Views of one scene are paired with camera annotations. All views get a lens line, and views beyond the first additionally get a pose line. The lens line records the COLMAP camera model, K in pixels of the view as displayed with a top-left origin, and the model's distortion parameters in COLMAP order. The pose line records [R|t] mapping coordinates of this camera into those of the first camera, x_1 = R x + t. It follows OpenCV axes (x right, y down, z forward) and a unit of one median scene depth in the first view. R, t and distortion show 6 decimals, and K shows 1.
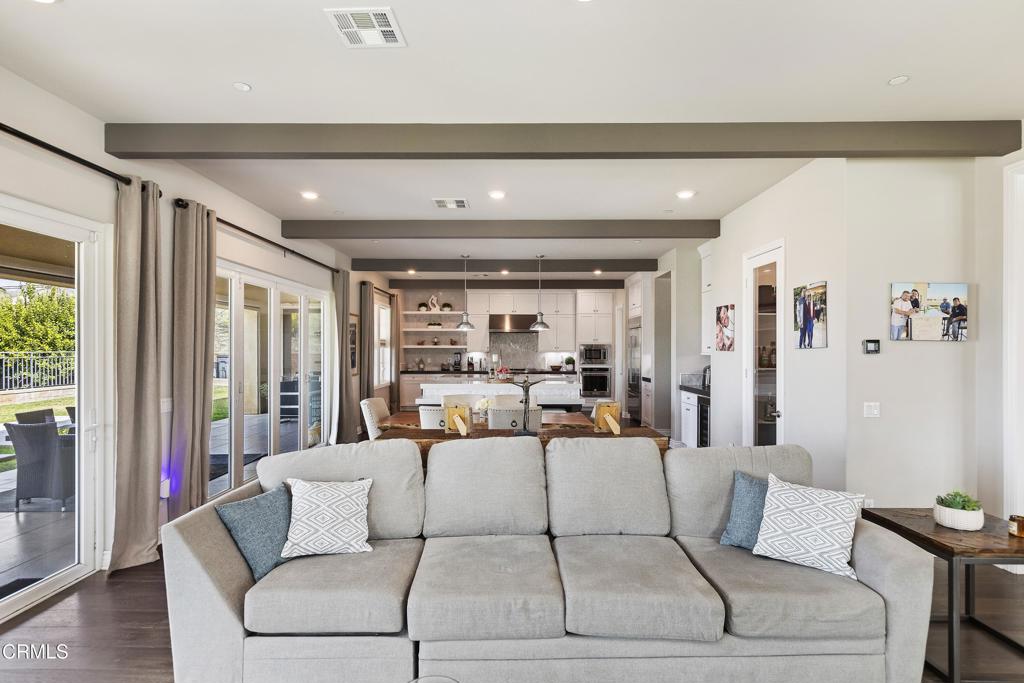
lens RADIAL K [[531.4, 0, 513.3], [0, 531.4, 345.1], [0, 0, 1]] dist [0.006899, 0.000918]
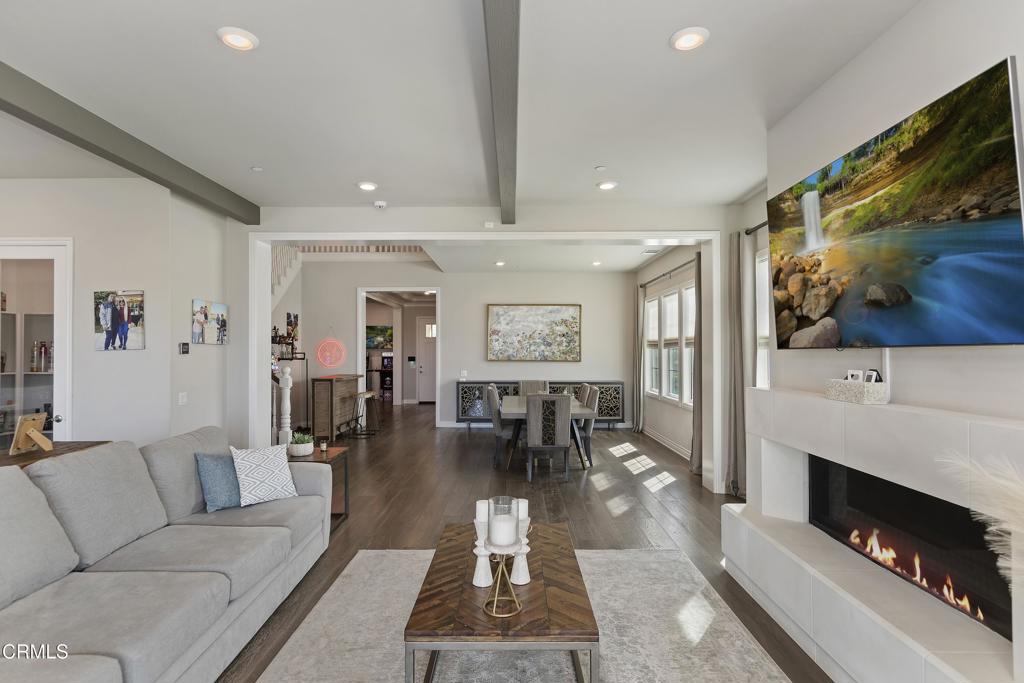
lens RADIAL K [[531.4, 0, 512.0], [0, 531.4, 344.6], [0, 0, 1]] dist [0.006899, 0.000918]
pose [[0.002858, 0.007842, 0.999965, -0.547313], [-0.005196, 0.999956, -0.007827, -0.000510], [-0.999982, -0.005174, 0.002899, 0.209905]]
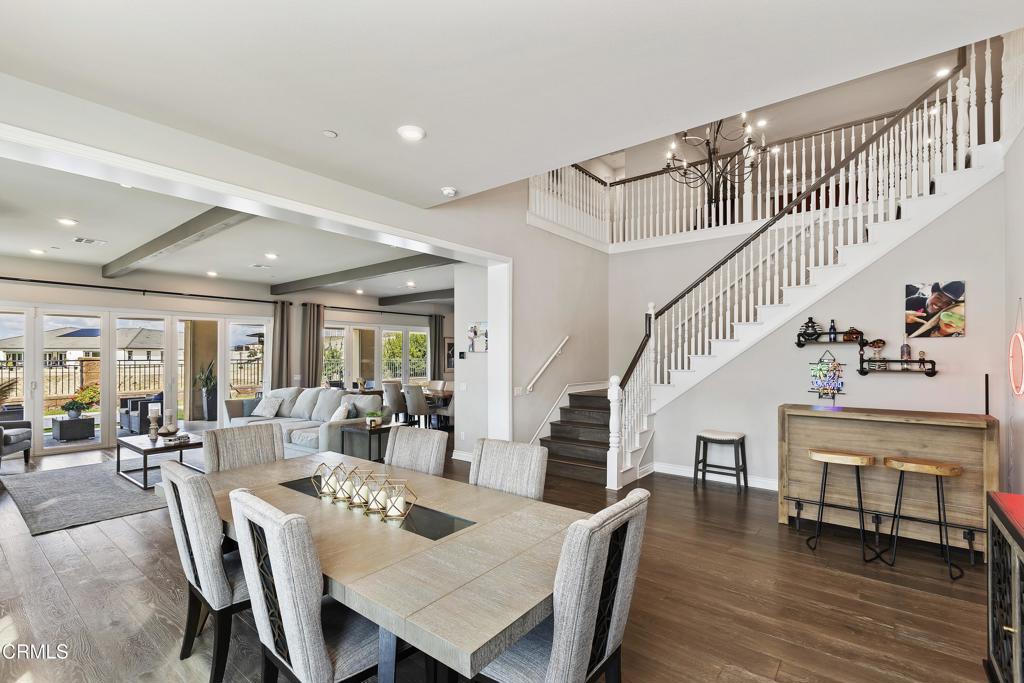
lens RADIAL K [[462.1, 0, 512.7], [0, 462.1, 349.6], [0, 0, 1]] dist [-0.000452, -0.000014]
pose [[0.778147, -0.007418, -0.628038, 1.793066], [-0.001218, 0.999911, -0.013319, 0.003963], [0.628081, 0.011130, 0.778069, -0.212121]]
